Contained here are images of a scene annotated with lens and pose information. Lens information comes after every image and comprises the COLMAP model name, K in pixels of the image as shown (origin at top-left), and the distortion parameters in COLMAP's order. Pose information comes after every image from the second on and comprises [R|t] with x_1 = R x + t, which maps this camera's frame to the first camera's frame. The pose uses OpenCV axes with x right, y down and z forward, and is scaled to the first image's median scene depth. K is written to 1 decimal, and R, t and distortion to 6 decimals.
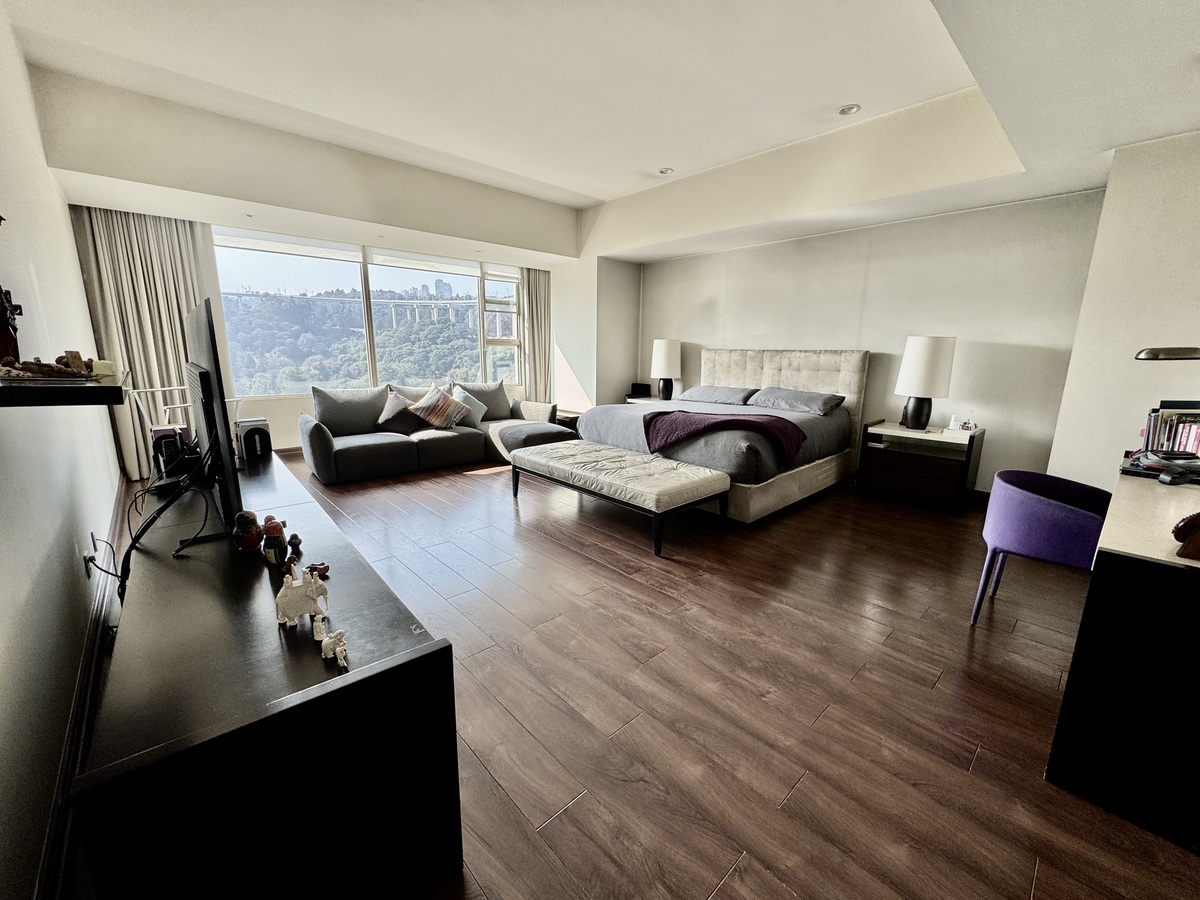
lens RADIAL K [[479.1, 0, 589.4], [0, 479.1, 446.3], [0, 0, 1]] dist [-0.002157, -0.000479]
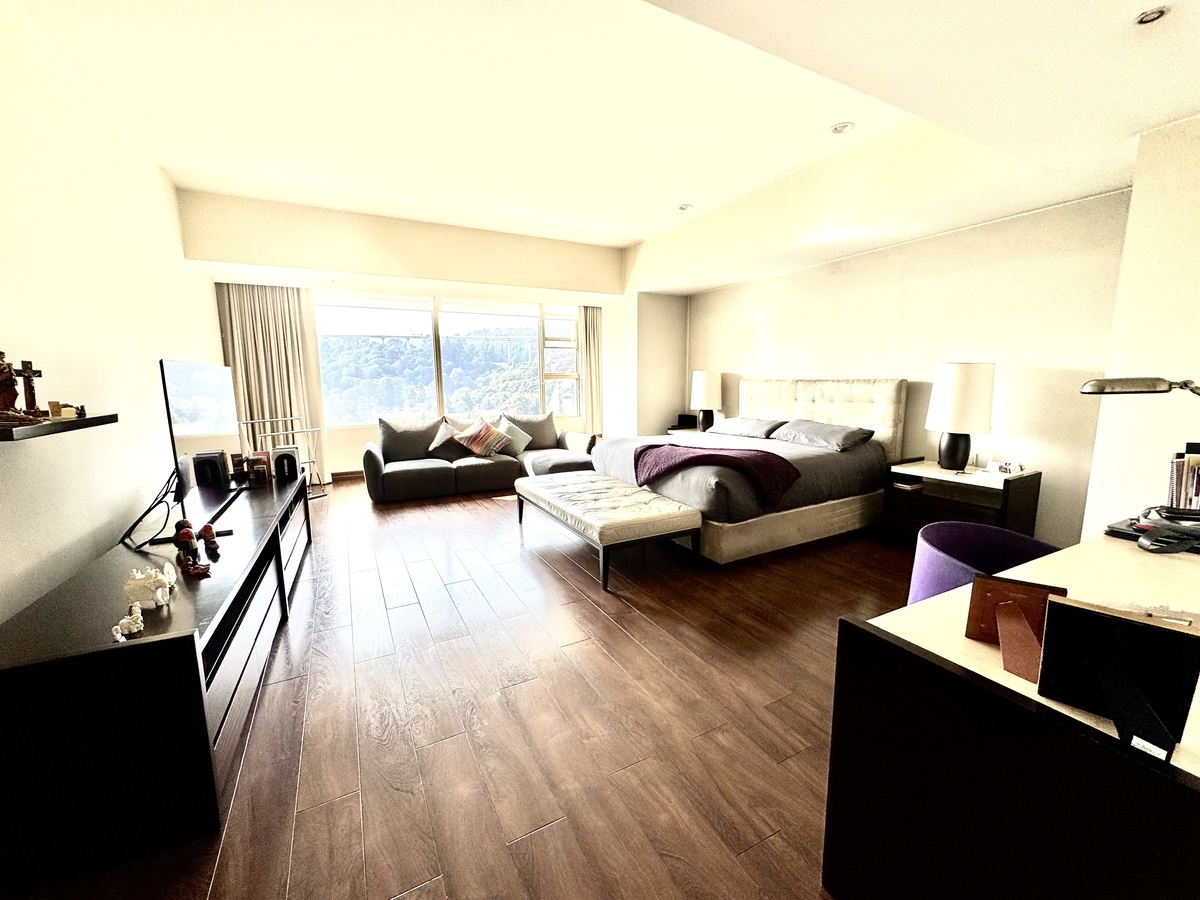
lens RADIAL K [[479.1, 0, 597.0], [0, 479.1, 445.9], [0, 0, 1]] dist [-0.002157, -0.000479]
pose [[0.967583, 0.015739, -0.252062, 0.253615], [-0.030609, 0.998007, -0.055179, -0.010211], [0.250692, 0.061106, 0.966137, 0.006132]]
